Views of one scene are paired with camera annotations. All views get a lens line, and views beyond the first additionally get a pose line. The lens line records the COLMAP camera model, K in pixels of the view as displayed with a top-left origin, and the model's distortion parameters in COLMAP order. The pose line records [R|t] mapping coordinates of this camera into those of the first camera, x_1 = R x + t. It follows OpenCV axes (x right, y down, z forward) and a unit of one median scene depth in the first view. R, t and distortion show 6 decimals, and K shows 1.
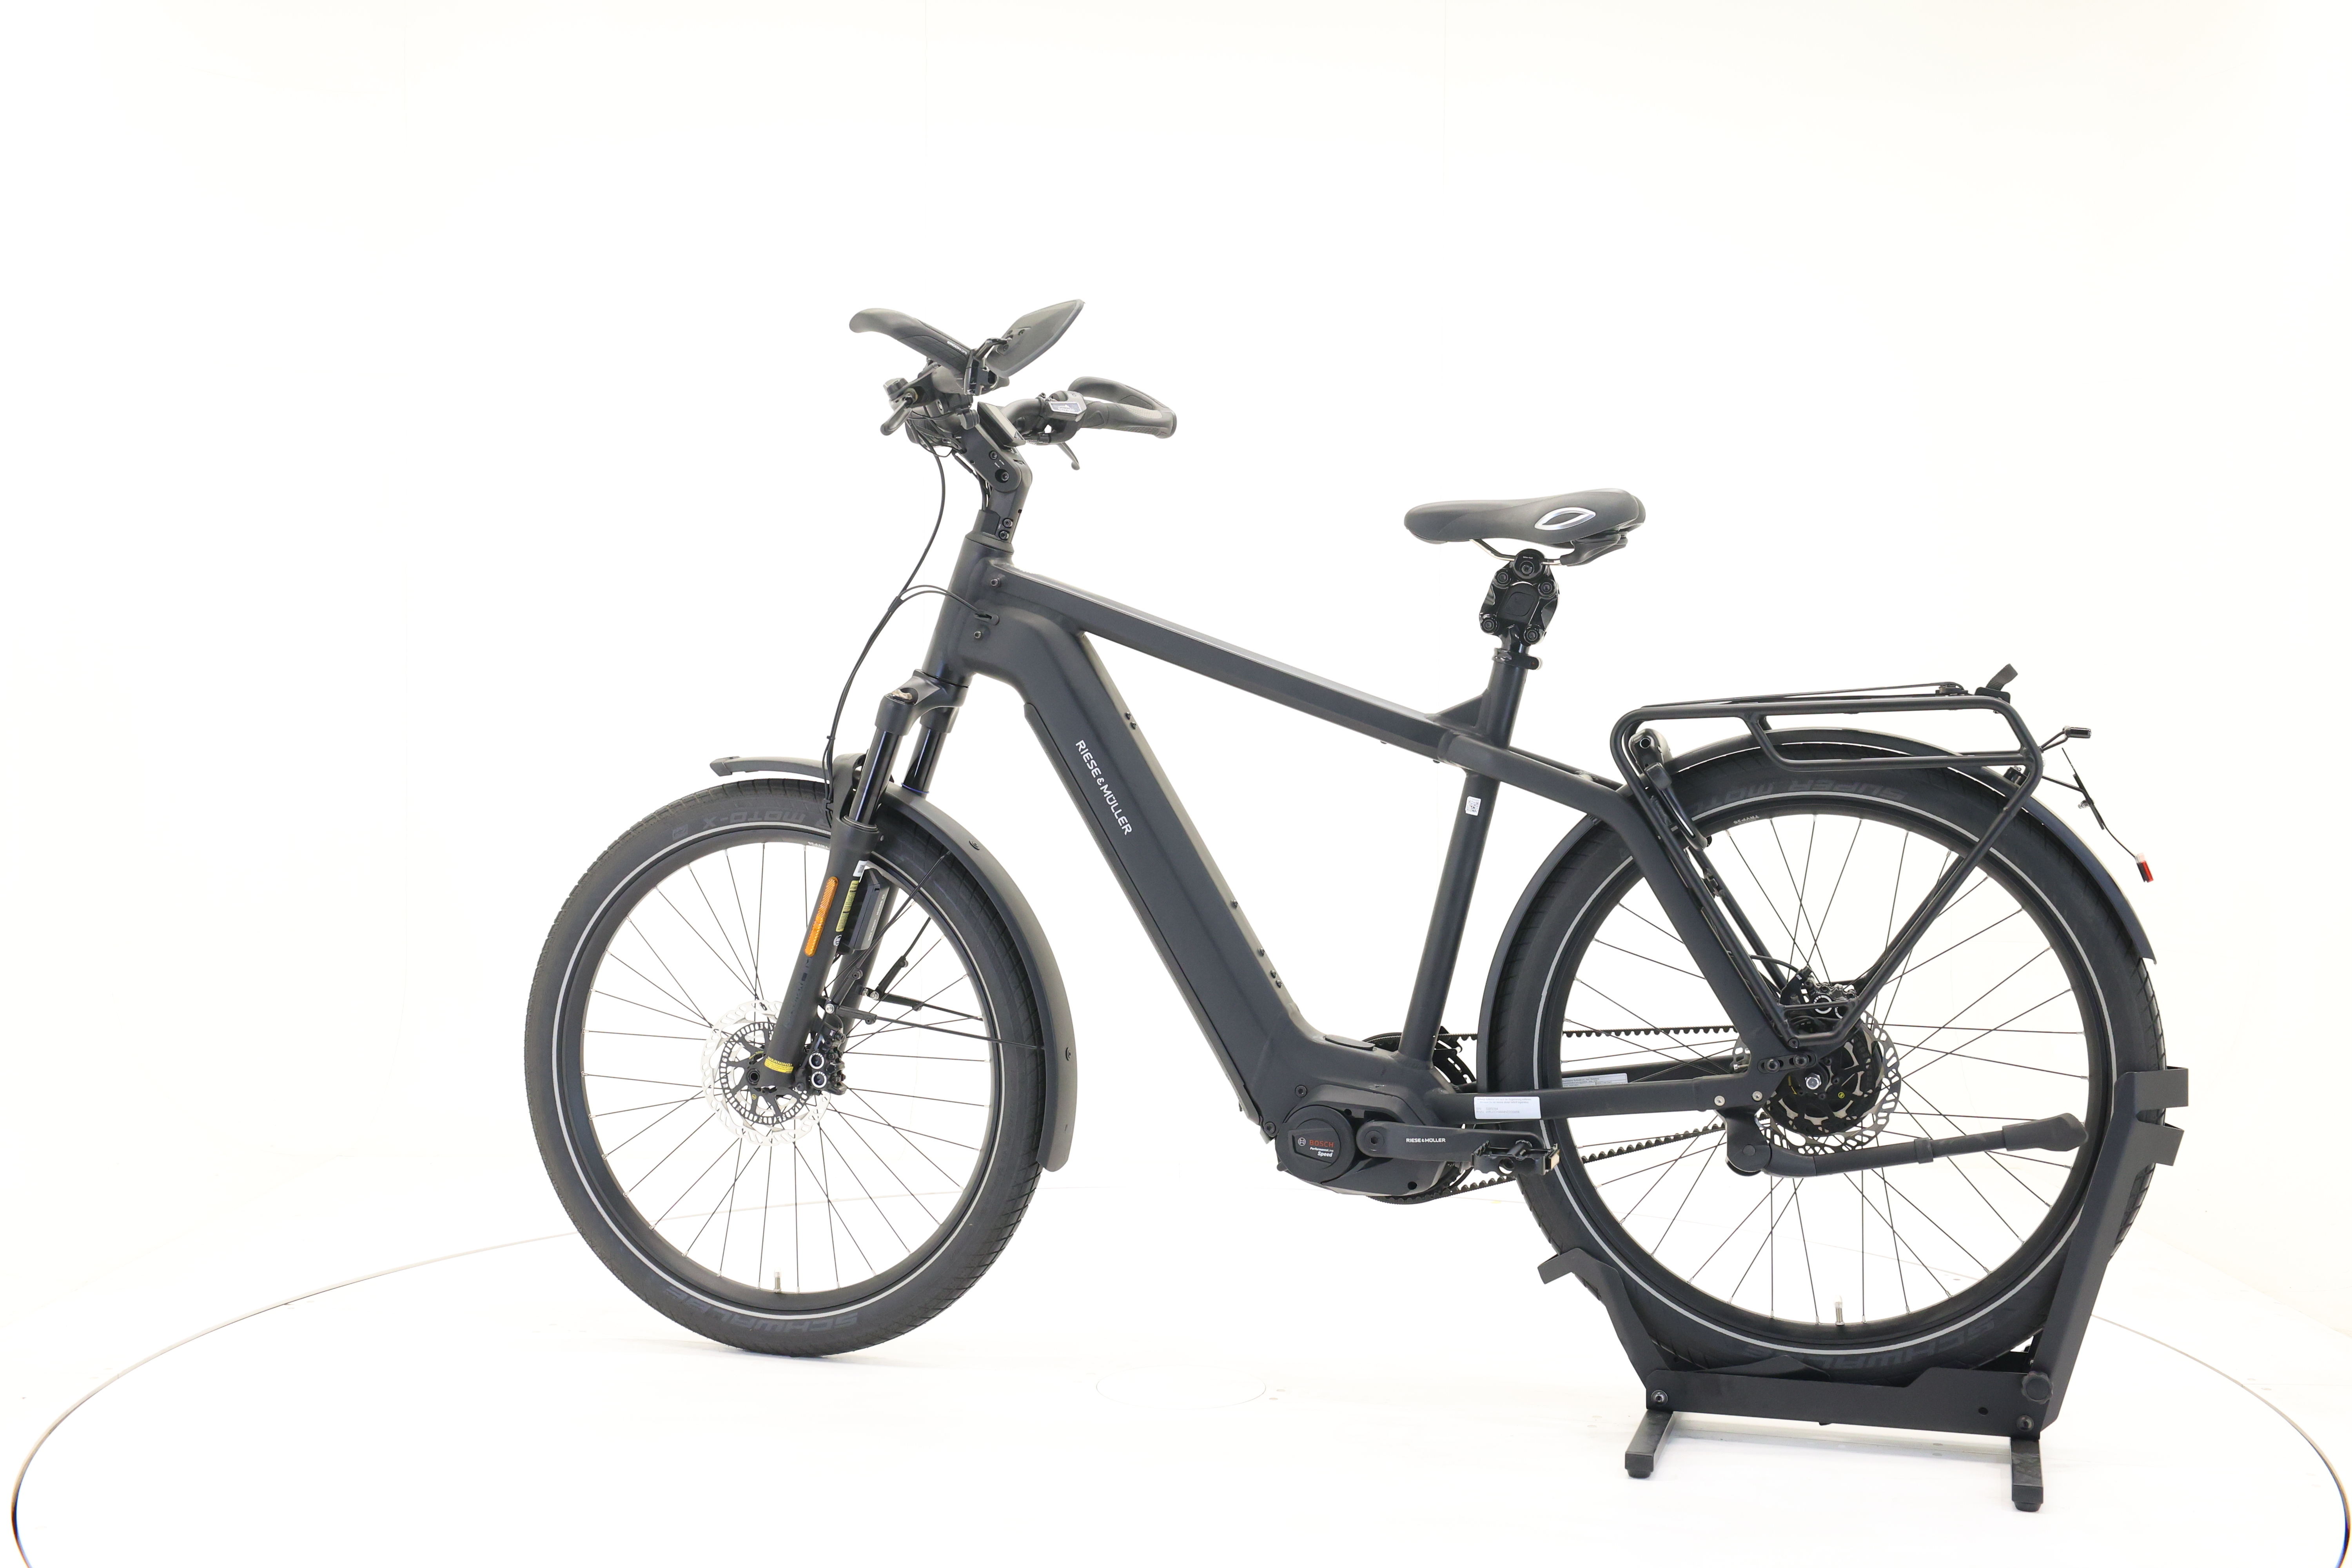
lens RADIAL K [[2531.0, 0, 1174.7], [0, 2531.0, 779.5], [0, 0, 1]] dist [-0.012877, 0.000000]
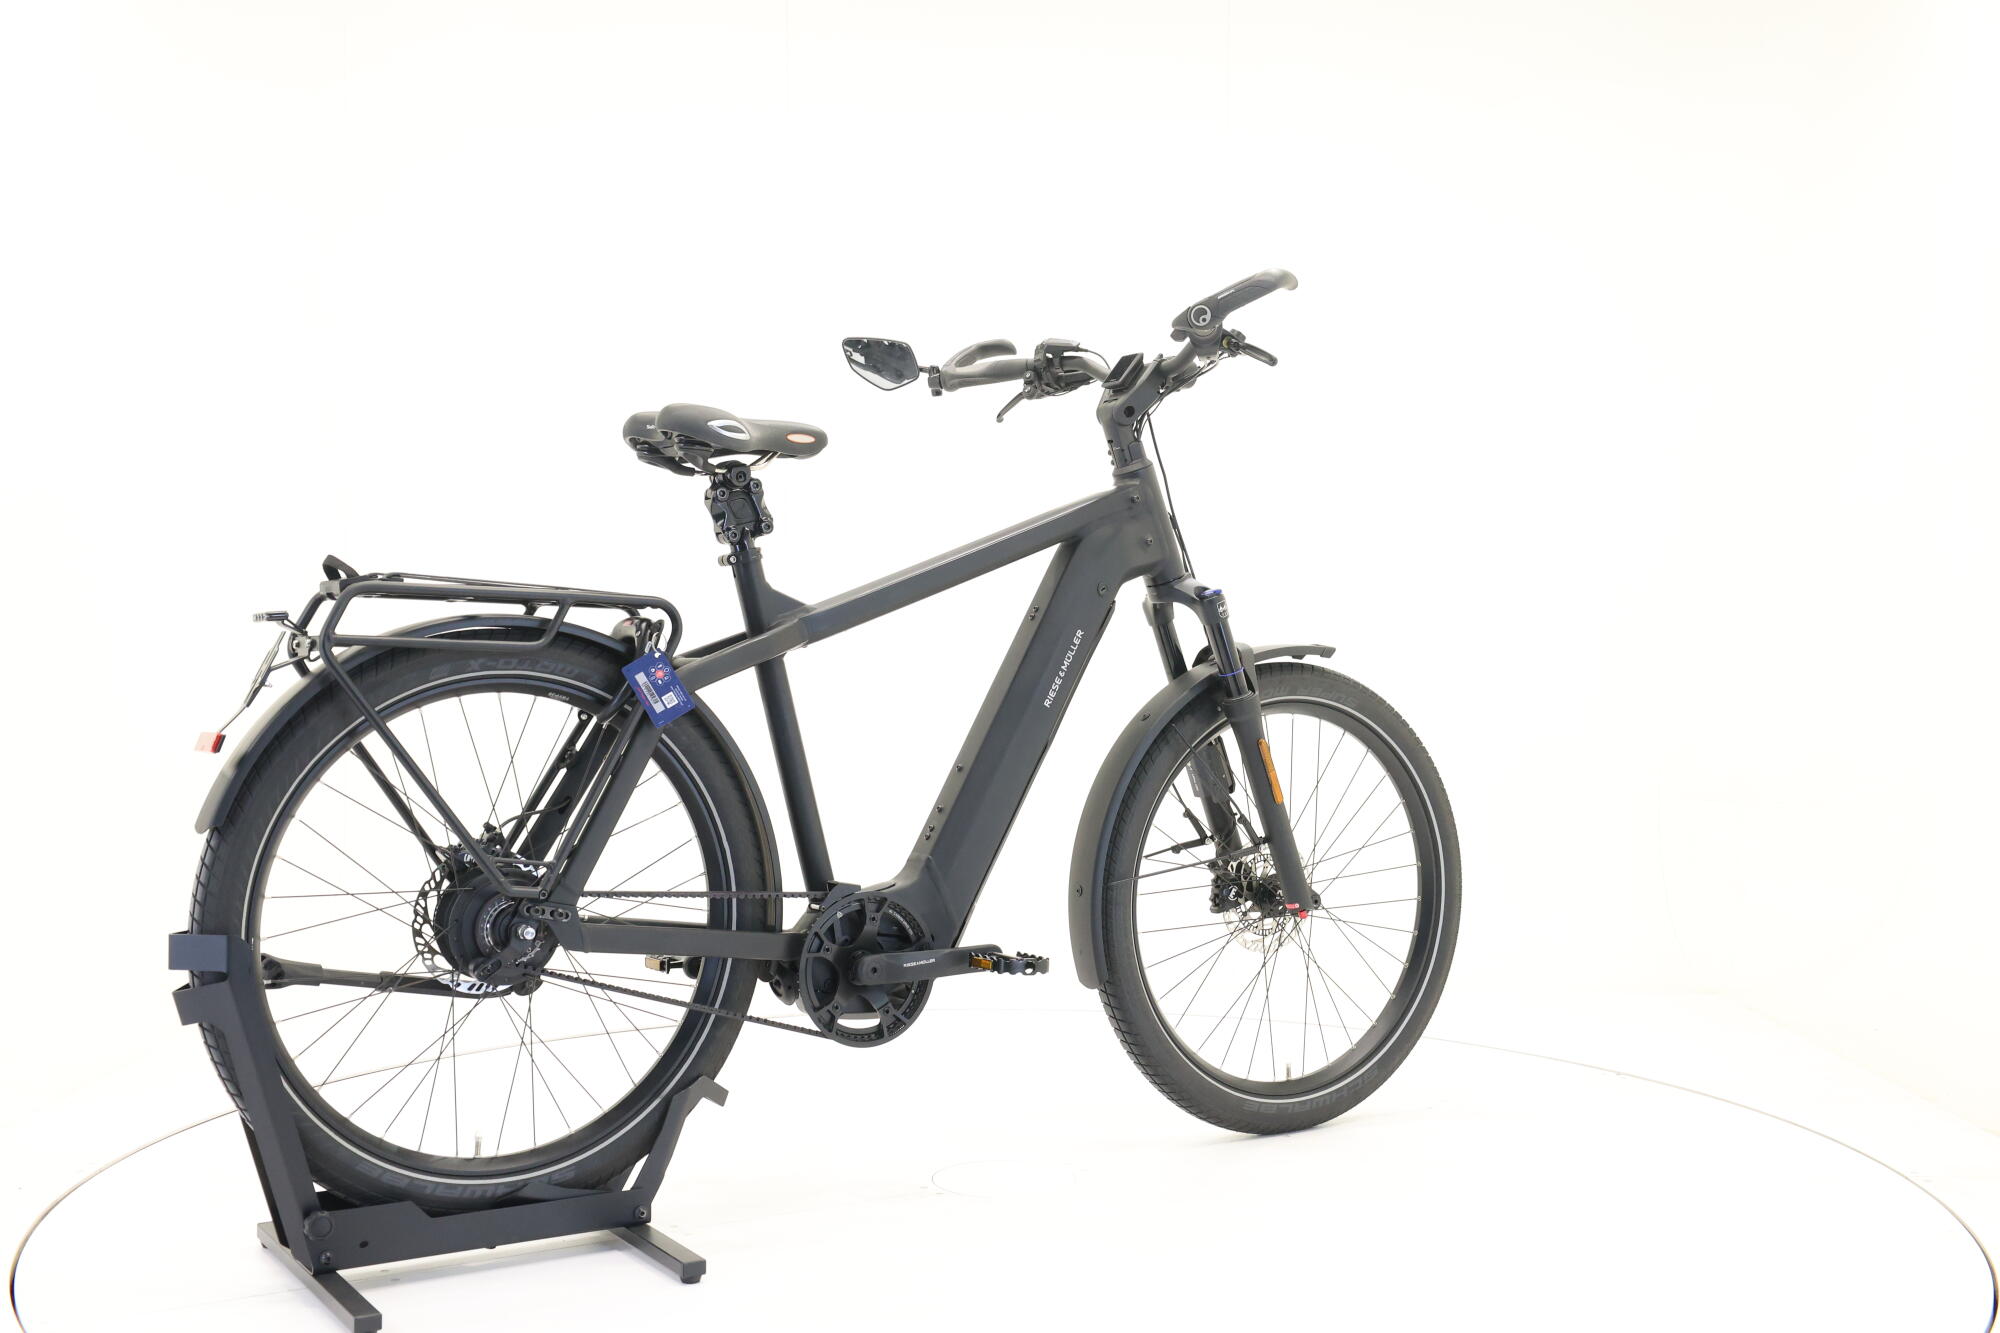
lens RADIAL K [[2152.2, 0, 1008.7], [0, 2152.2, 660.5], [0, 0, 1]] dist [-0.012877, 0.000000]
pose [[-0.634428, 0.008118, -0.772939, 0.810911], [-0.021958, 0.999352, 0.028519, -0.030905], [0.772670, 0.035065, -0.633839, 1.707541]]
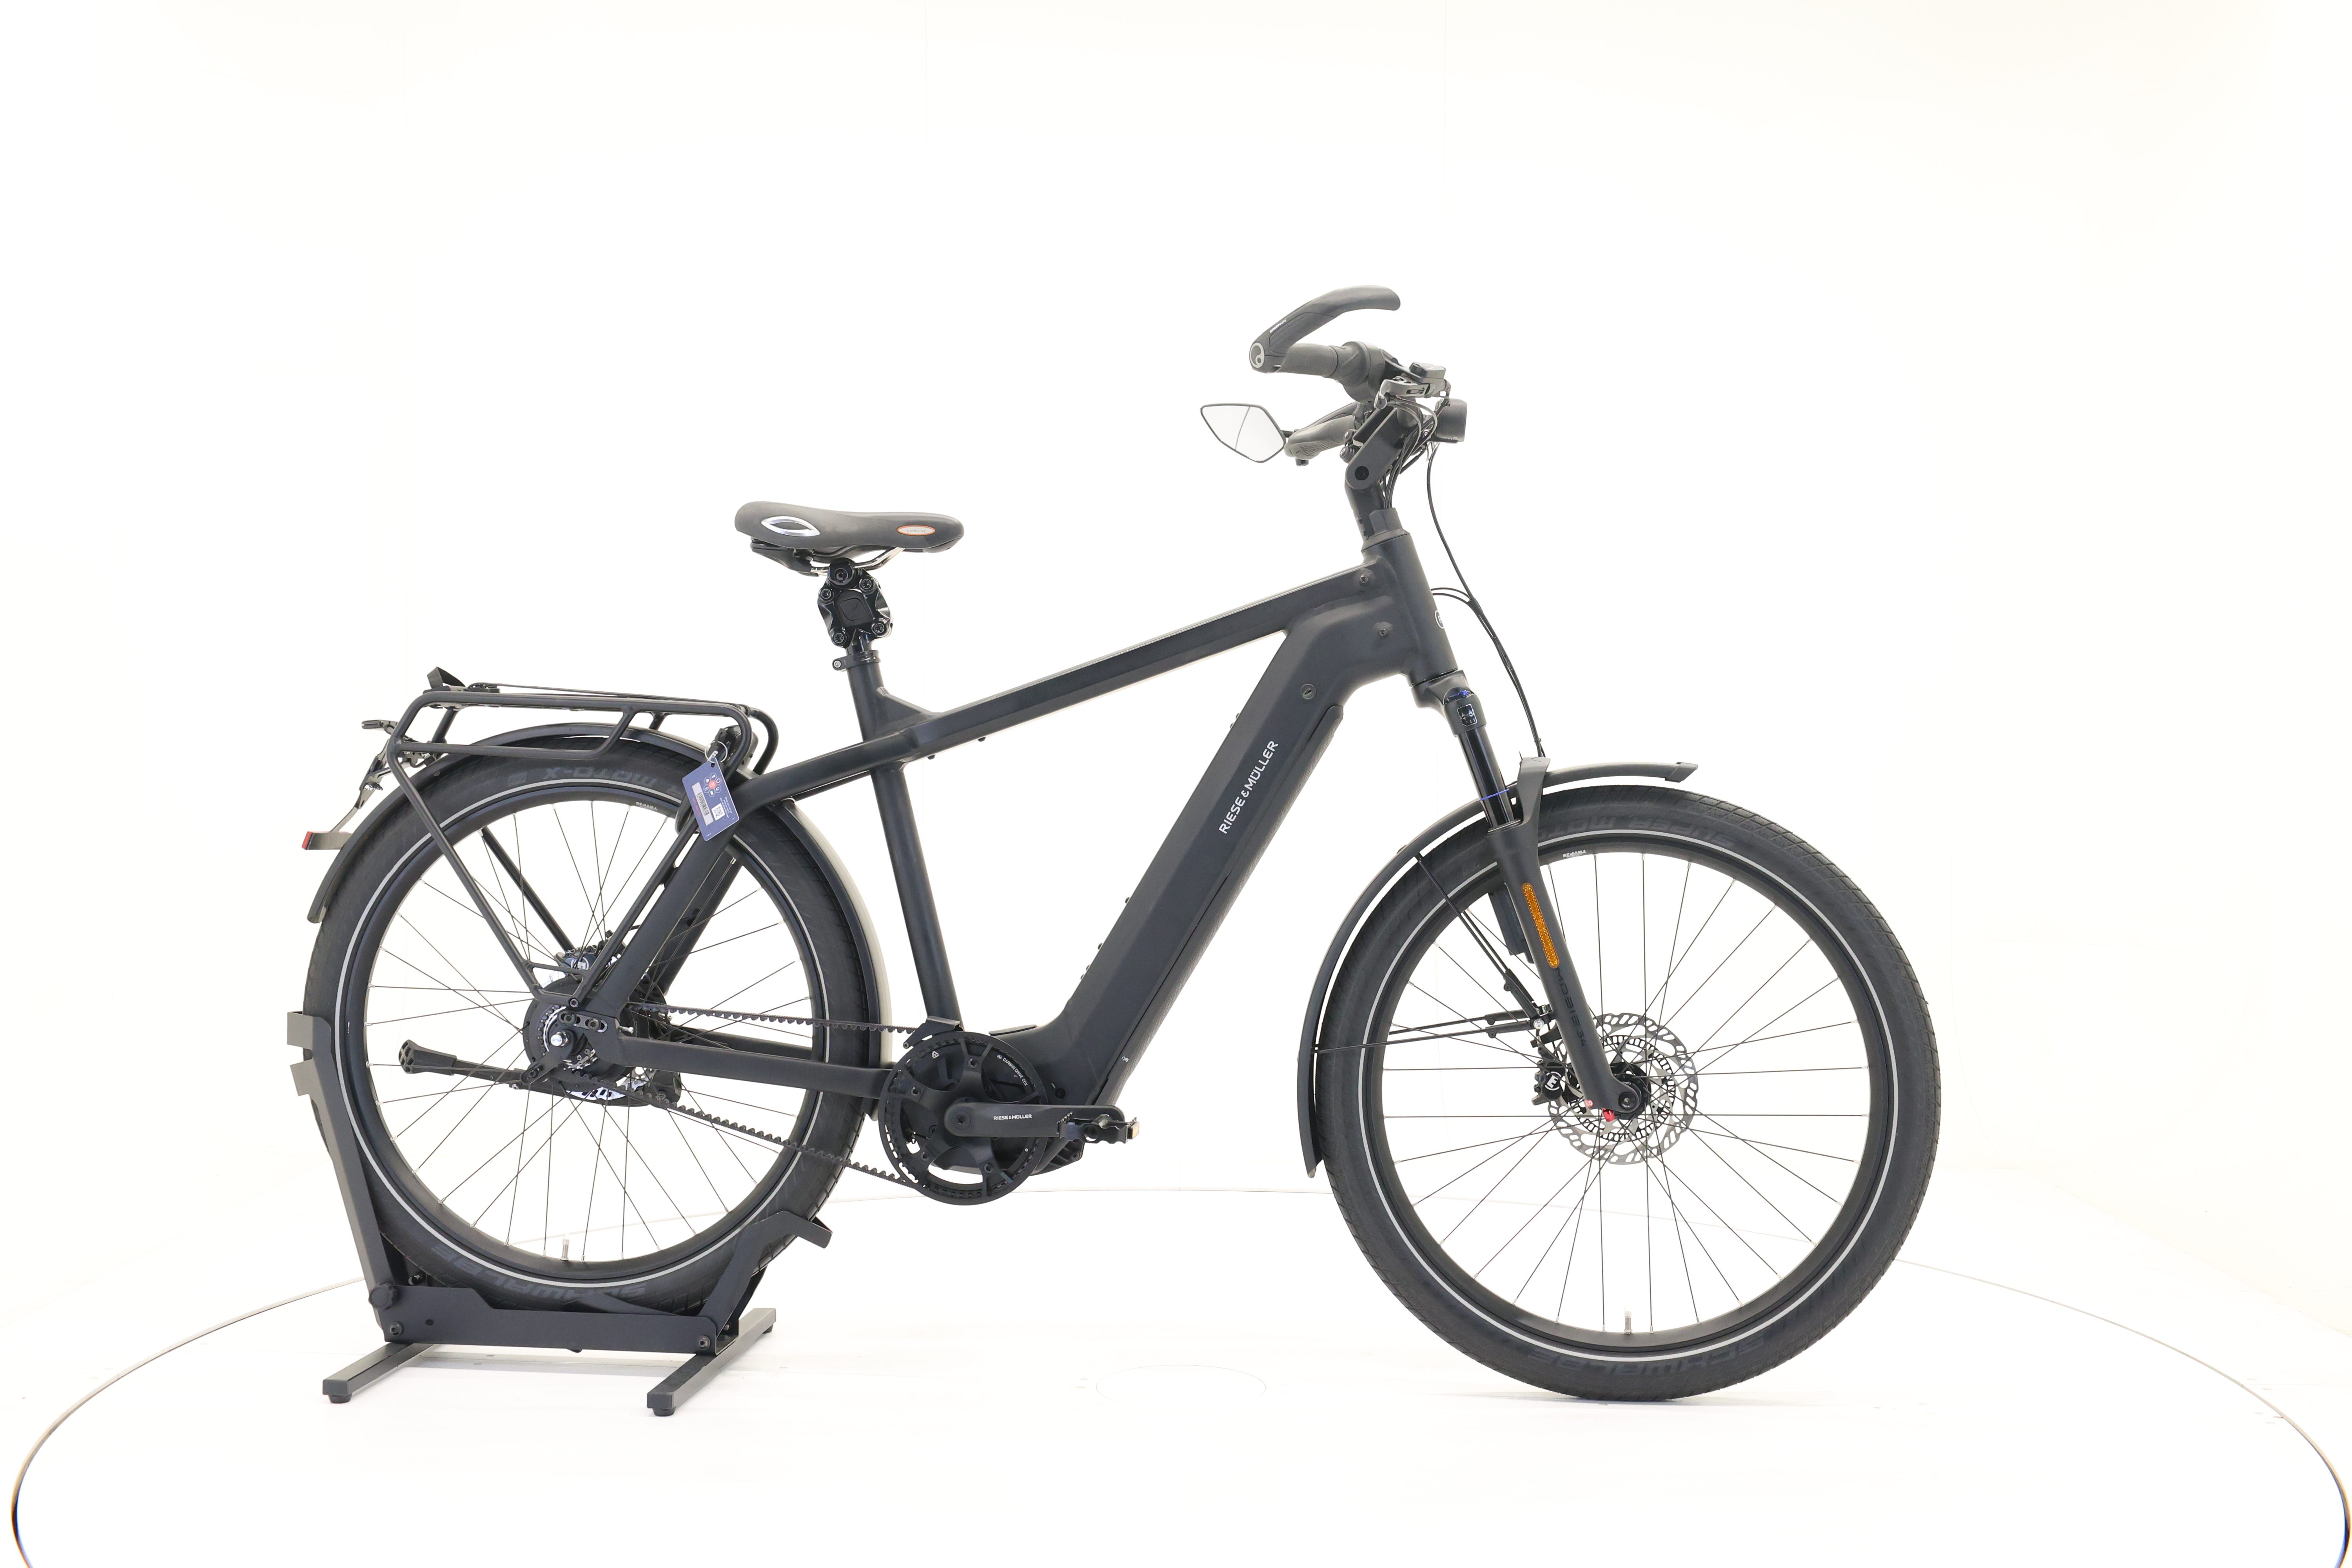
lens RADIAL K [[2531.0, 0, 1180.5], [0, 2531.0, 772.9], [0, 0, 1]] dist [-0.012877, 0.000000]
pose [[-0.980378, -0.004686, -0.197073, 0.210952], [-0.011981, 0.999286, 0.035842, -0.040136], [0.196764, 0.037500, -0.979733, 2.067520]]
